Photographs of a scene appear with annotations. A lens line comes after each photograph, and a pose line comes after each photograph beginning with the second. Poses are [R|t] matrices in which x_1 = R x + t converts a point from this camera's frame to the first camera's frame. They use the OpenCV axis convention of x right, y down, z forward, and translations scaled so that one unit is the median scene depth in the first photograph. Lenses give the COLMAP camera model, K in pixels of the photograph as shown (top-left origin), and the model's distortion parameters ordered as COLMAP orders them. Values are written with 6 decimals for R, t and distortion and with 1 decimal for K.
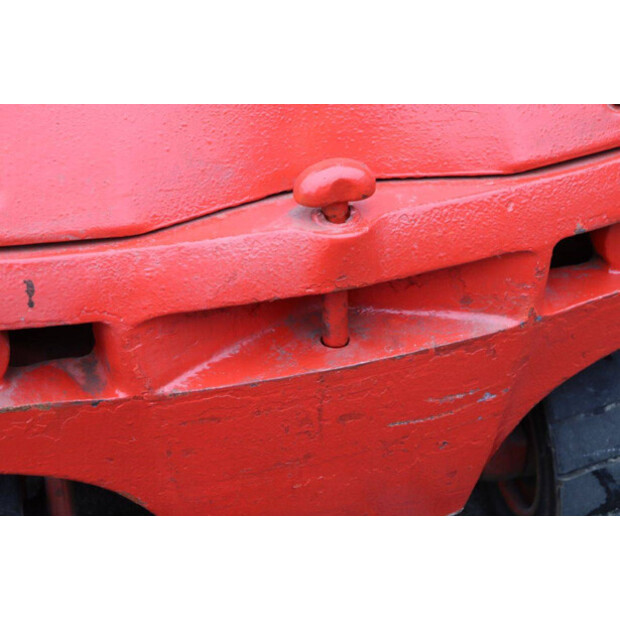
lens RADIAL K [[1420.2, 0, 314.2], [0, 1420.2, 309.9], [0, 0, 1]] dist [0.393054, 0.000000]
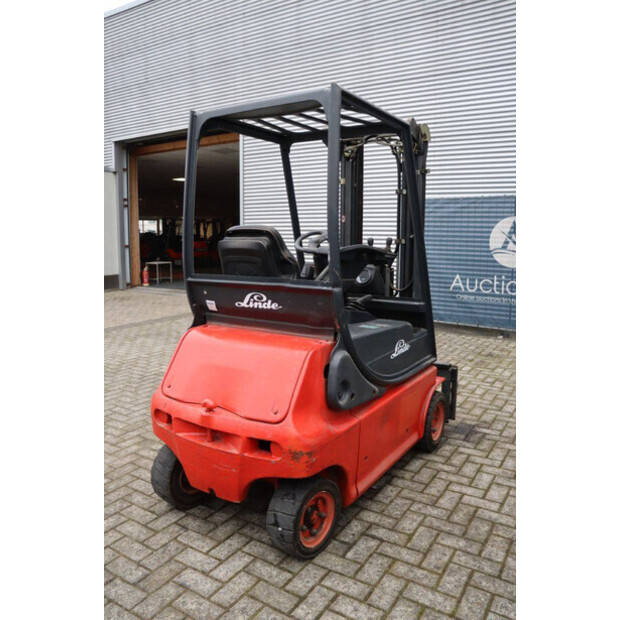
lens RADIAL K [[499.2, 0, 310.8], [0, 499.2, 307.9], [0, 0, 1]] dist [-0.137424, 0.028778]
pose [[0.630690, 0.117596, -0.767073, 1.377238], [-0.410014, 0.889720, -0.200717, -0.173630], [0.658877, 0.441101, 0.609353, 0.088869]]
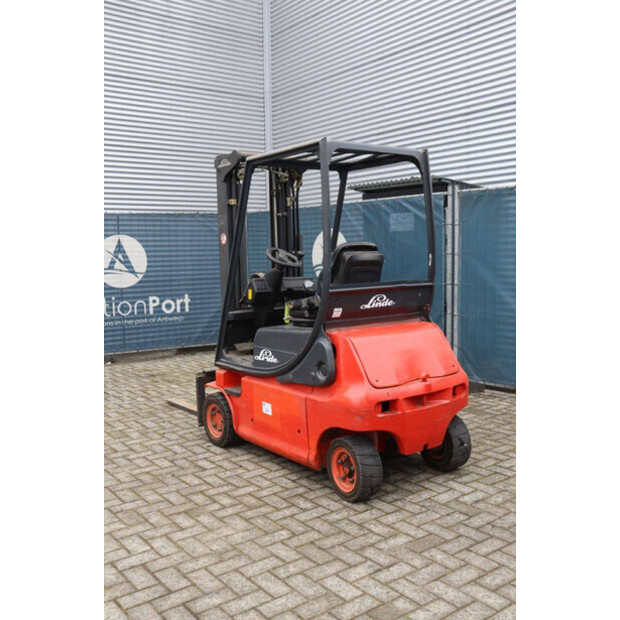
lens RADIAL K [[657.8, 0, 307.9], [0, 657.8, 313.8], [0, 0, 1]] dist [-0.080029, 0.000000]
pose [[0.948211, -0.046027, 0.314289, -1.286103], [0.181375, 0.890736, -0.416765, 0.731326], [-0.260766, 0.452185, 0.852954, -1.347557]]
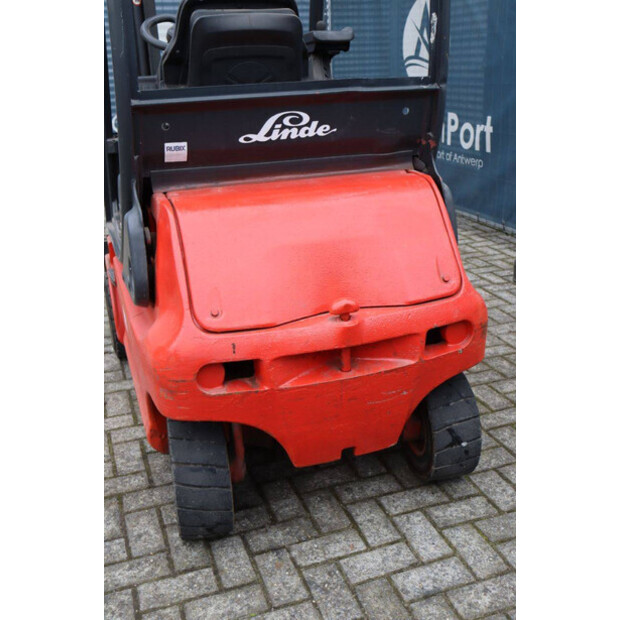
lens RADIAL K [[692.6, 0, 298.0], [0, 692.6, 317.1], [0, 0, 1]] dist [-0.043032, 0.000000]
pose [[0.999481, -0.030376, -0.010742, -0.057201], [0.027765, 0.981168, -0.191148, 0.171490], [0.016346, 0.190750, 0.981502, -0.267633]]
